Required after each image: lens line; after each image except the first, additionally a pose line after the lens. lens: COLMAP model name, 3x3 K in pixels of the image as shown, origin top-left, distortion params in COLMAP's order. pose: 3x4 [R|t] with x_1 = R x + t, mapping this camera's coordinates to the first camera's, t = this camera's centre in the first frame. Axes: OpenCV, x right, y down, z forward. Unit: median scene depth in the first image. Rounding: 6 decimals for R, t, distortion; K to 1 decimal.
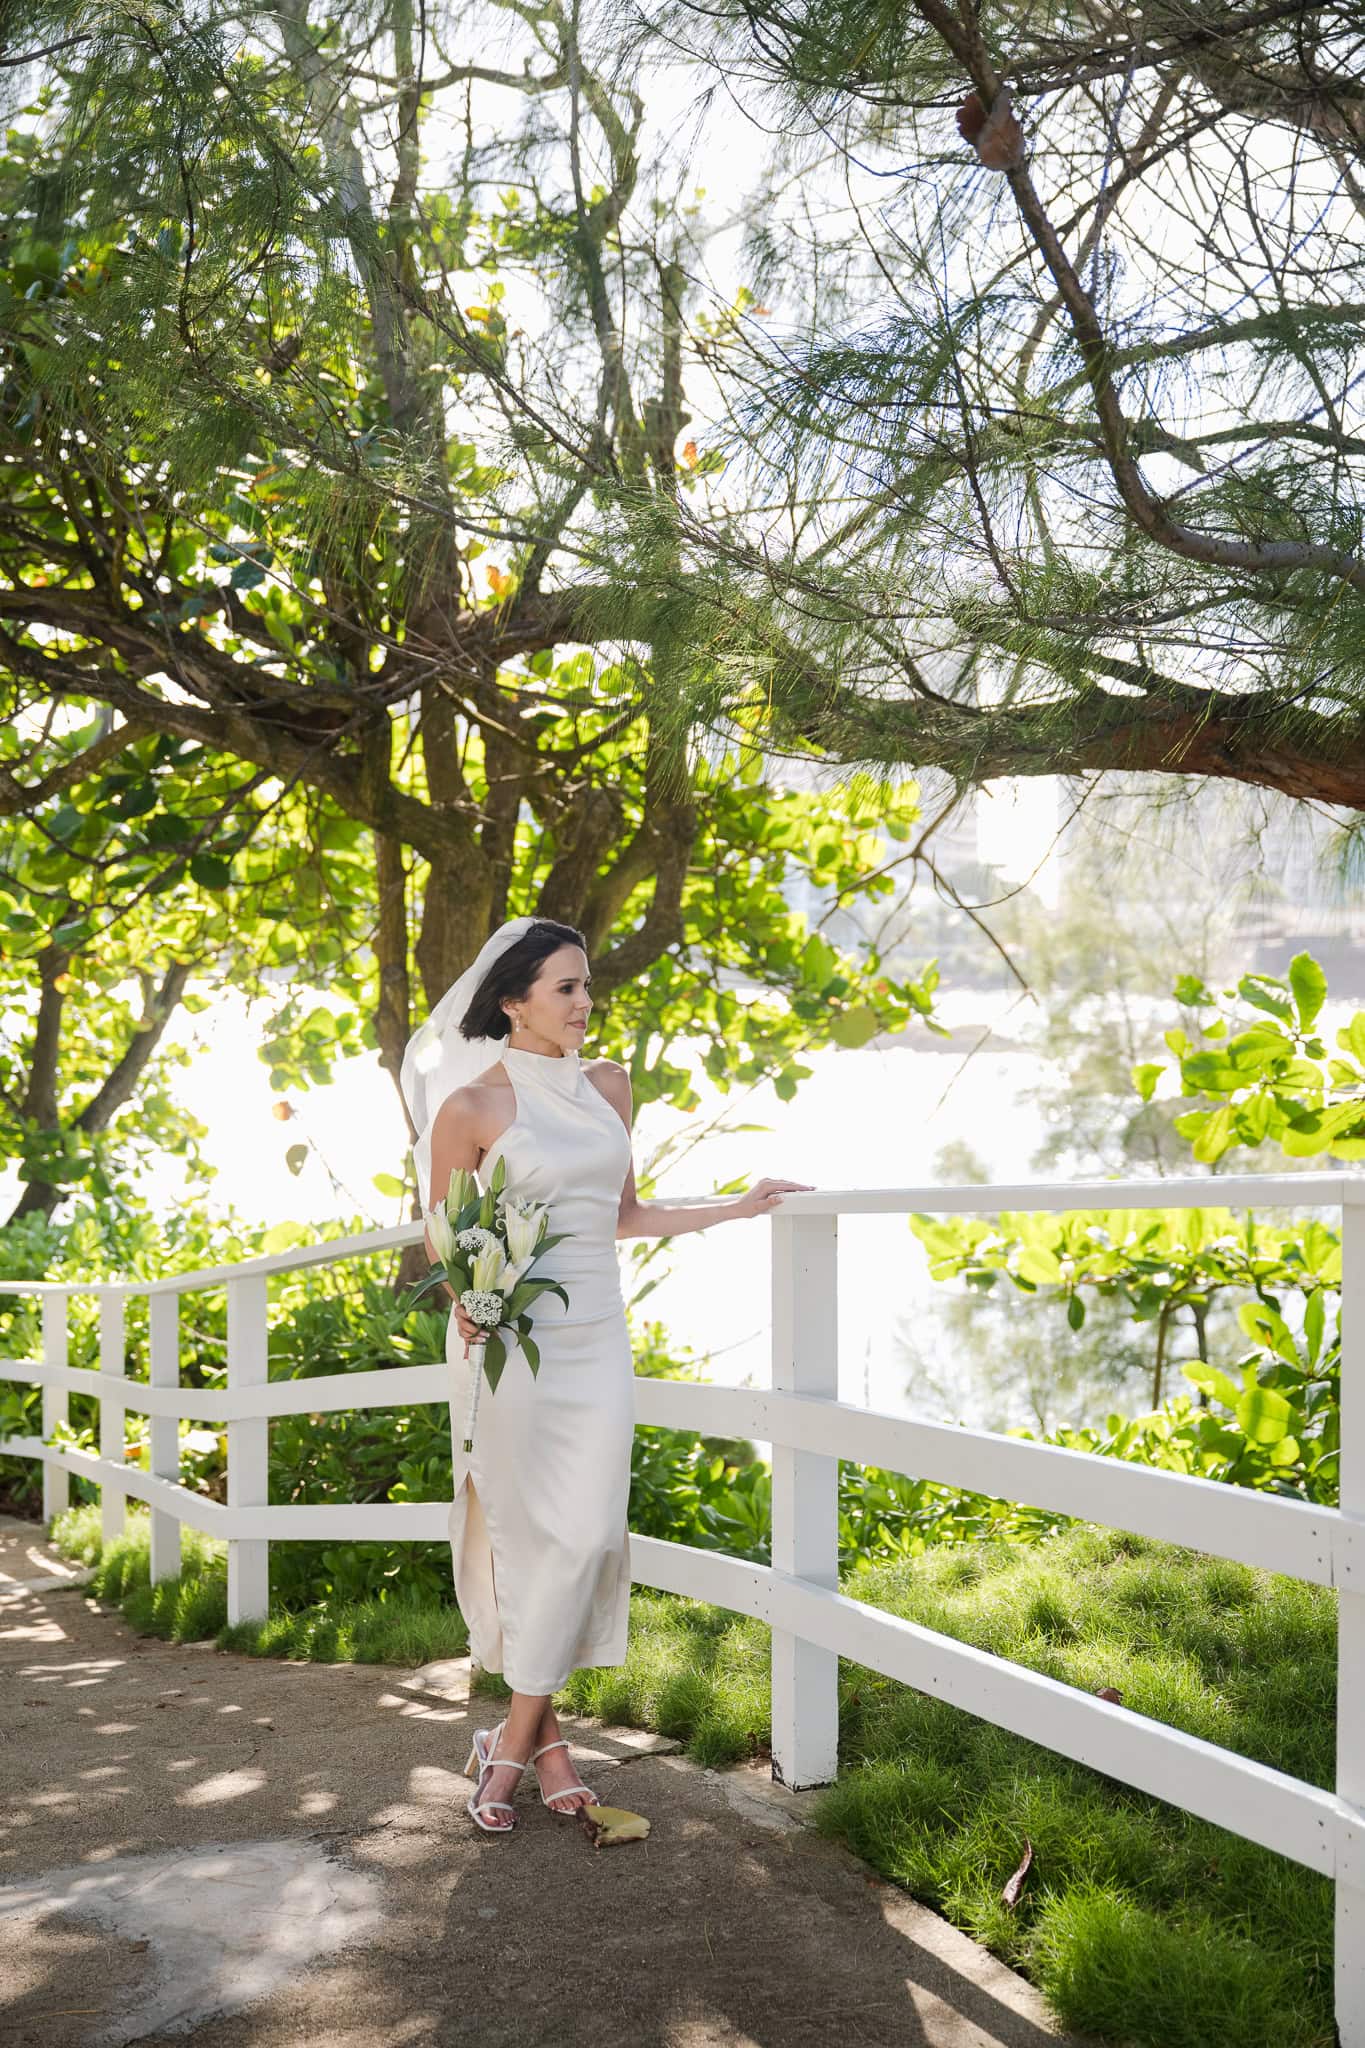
lens RADIAL K [[1928.2, 0, 682.5], [0, 1928.2, 1024.0], [0, 0, 1]] dist [0.009618, 0.001422]
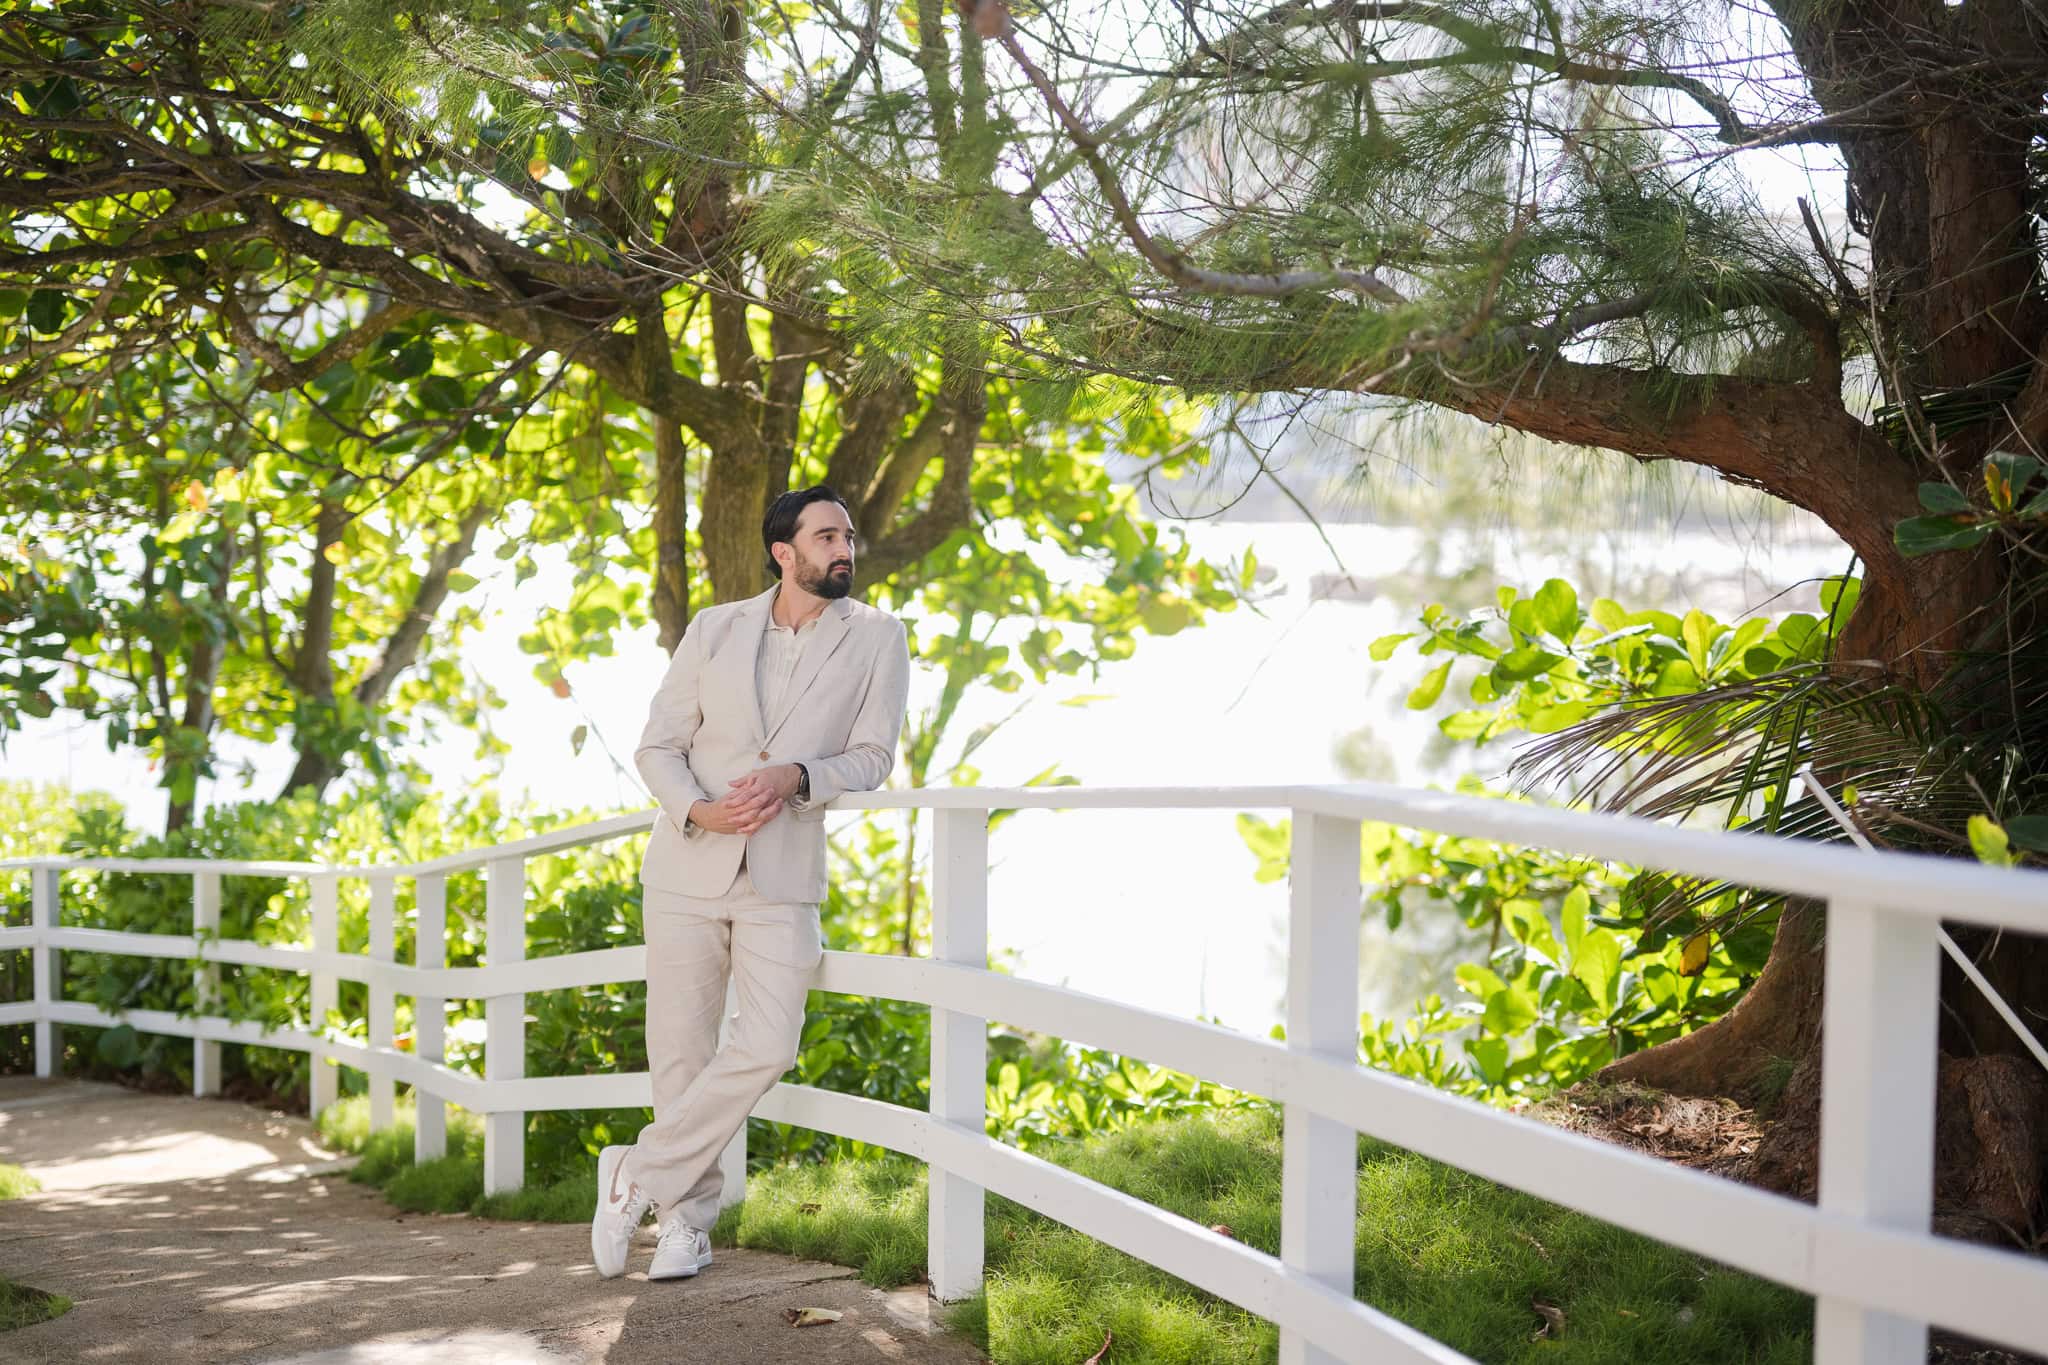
lens RADIAL K [[2443.1, 0, 1023.6], [0, 2443.1, 634.8], [0, 0, 1]] dist [-0.004253, 0.024155]
pose [[0.998958, 0.020453, -0.040790, 0.073429], [-0.019340, 0.999435, 0.027505, -0.020125], [0.041330, -0.026687, 0.998789, -0.206806]]
